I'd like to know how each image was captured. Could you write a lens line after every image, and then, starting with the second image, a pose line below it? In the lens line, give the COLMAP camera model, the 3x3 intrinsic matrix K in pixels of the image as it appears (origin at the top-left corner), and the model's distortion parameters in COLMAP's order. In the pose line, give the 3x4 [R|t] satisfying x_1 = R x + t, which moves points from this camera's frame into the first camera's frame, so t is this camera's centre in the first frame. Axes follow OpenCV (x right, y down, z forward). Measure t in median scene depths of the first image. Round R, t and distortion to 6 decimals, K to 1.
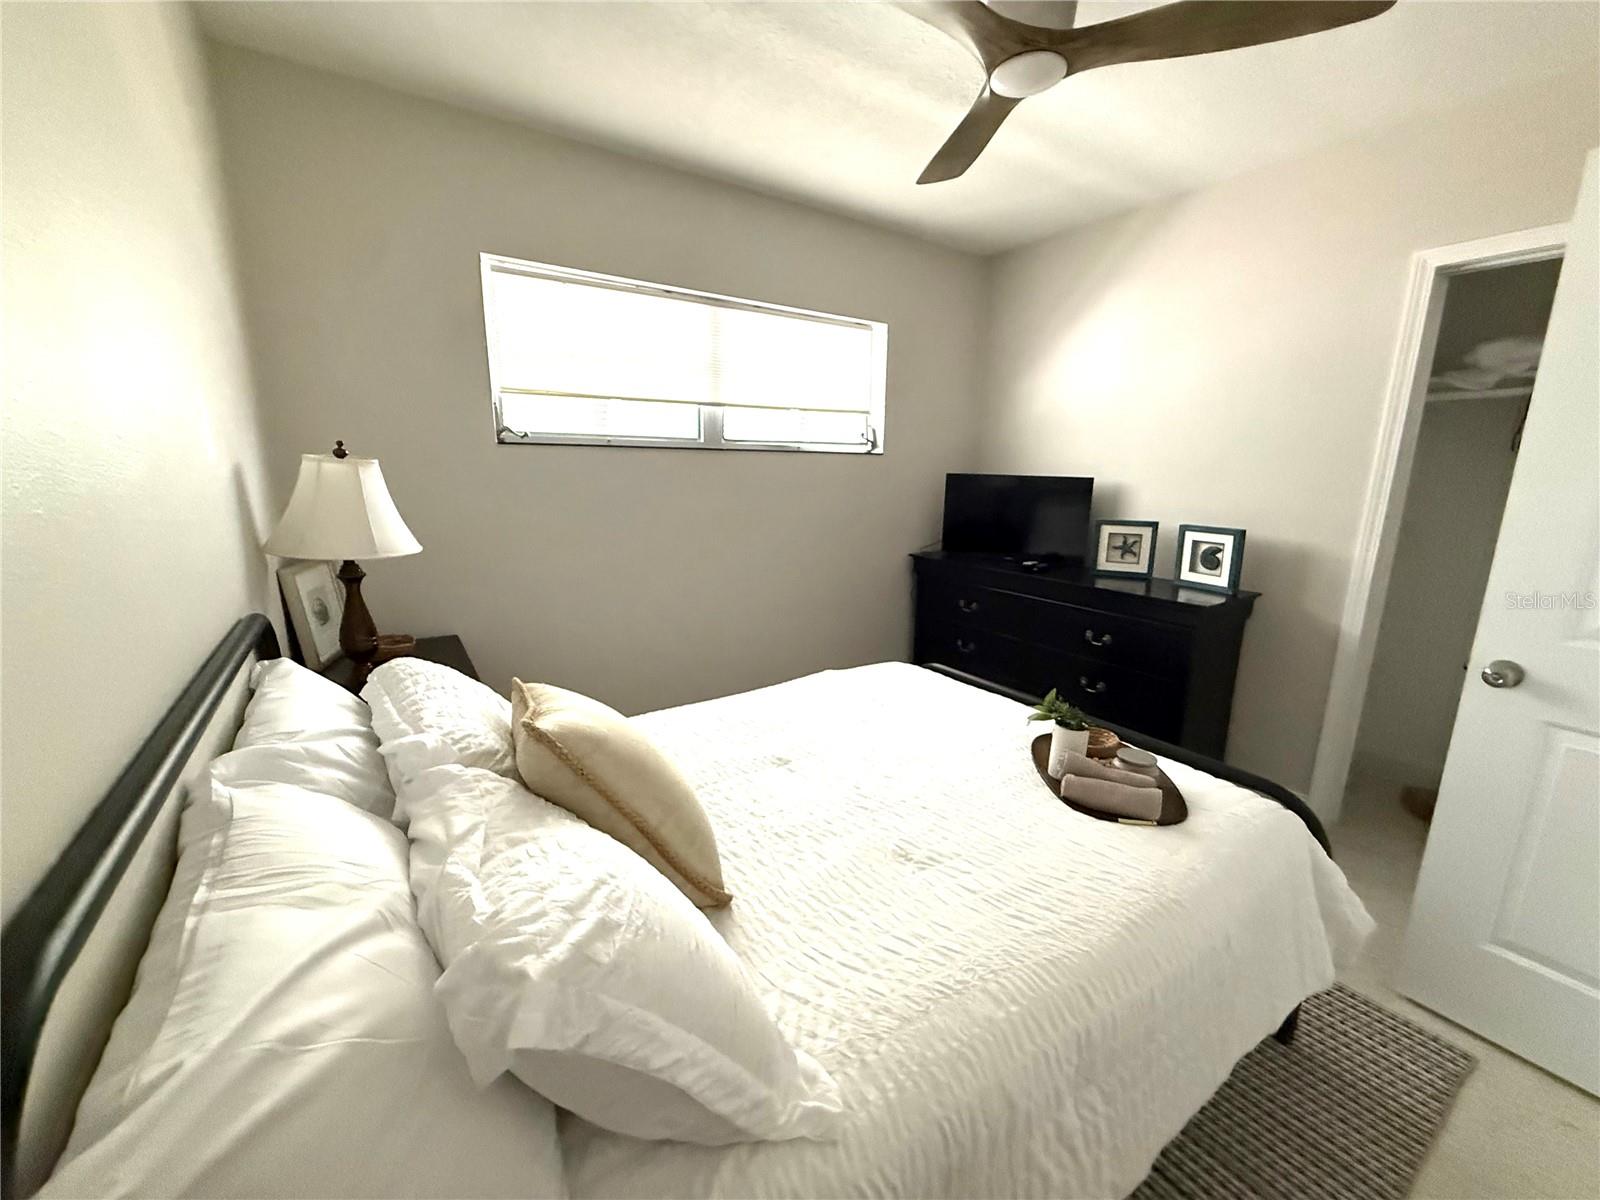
lens RADIAL K [[635.4, 0, 795.4], [0, 635.4, 599.4], [0, 0, 1]] dist [0.002219, -0.000239]
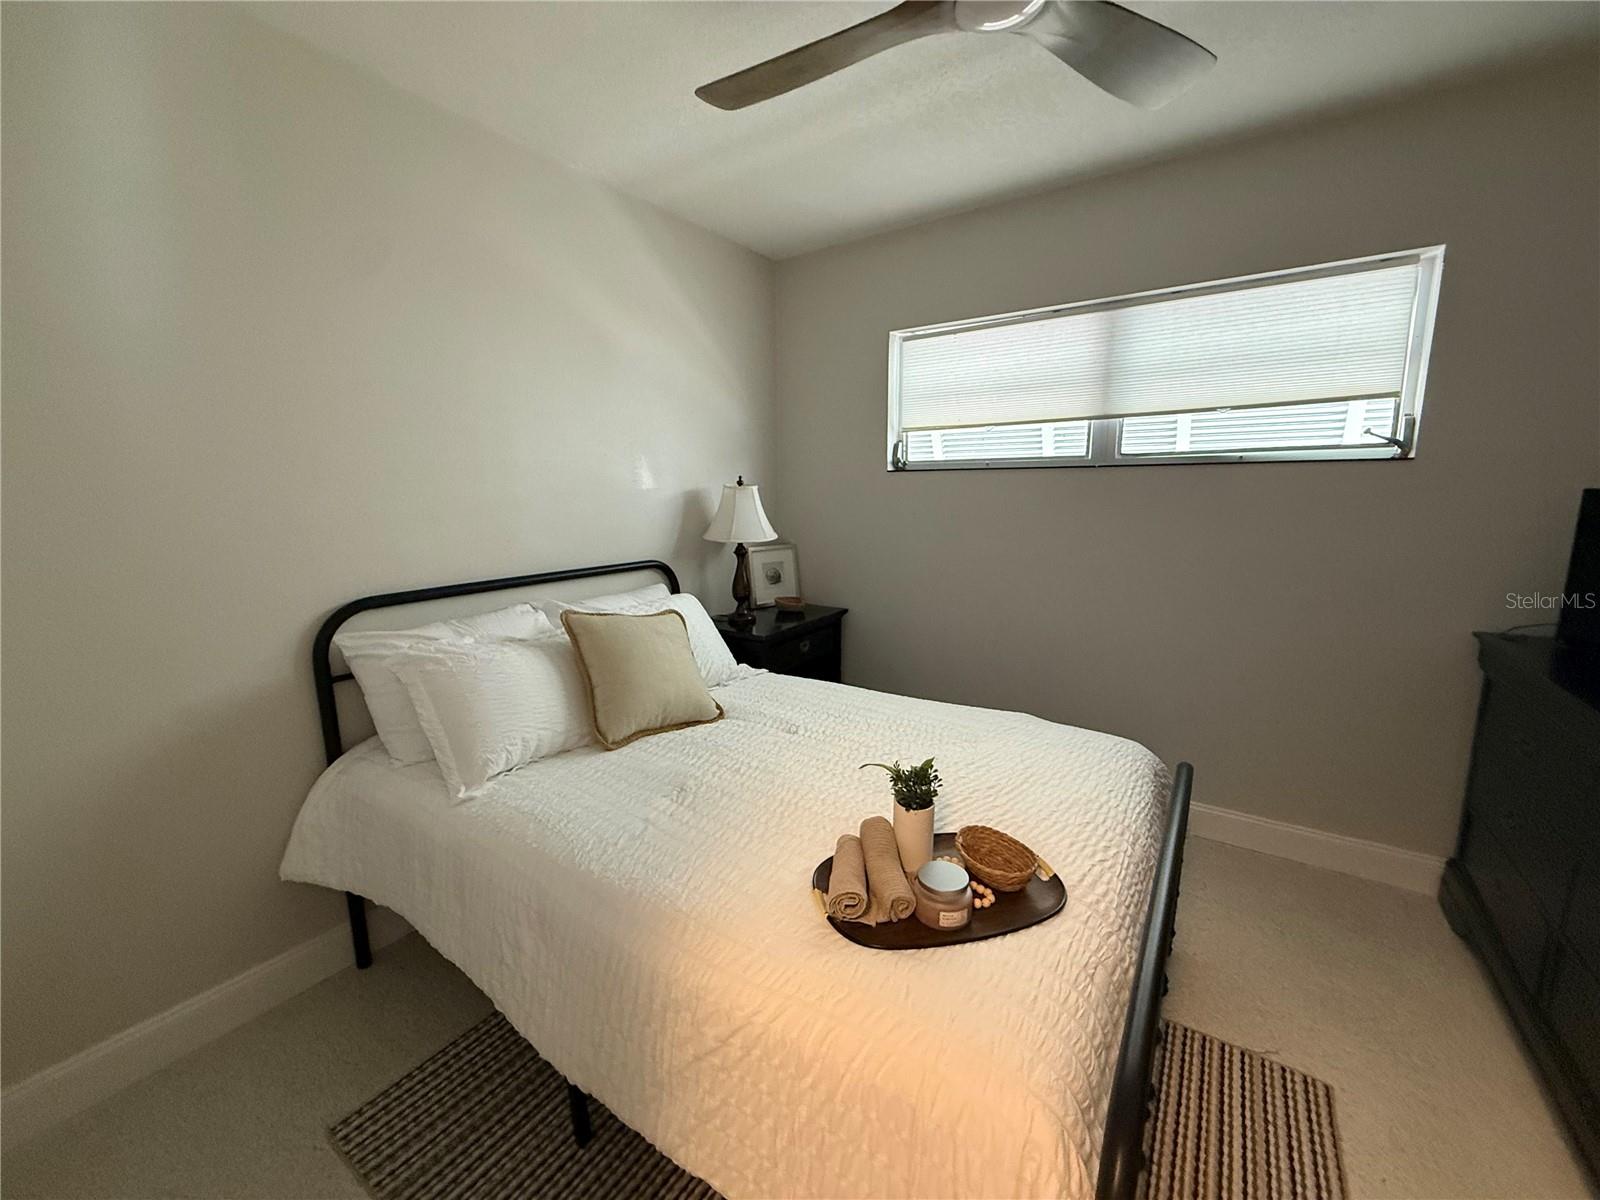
lens RADIAL K [[635.4, 0, 797.2], [0, 635.4, 600.1], [0, 0, 1]] dist [0.002219, -0.000239]
pose [[0.381220, 0.146411, -0.912817, 0.572383], [-0.176075, 0.980805, 0.083781, -0.048599], [0.907562, 0.128786, 0.399681, 0.270095]]
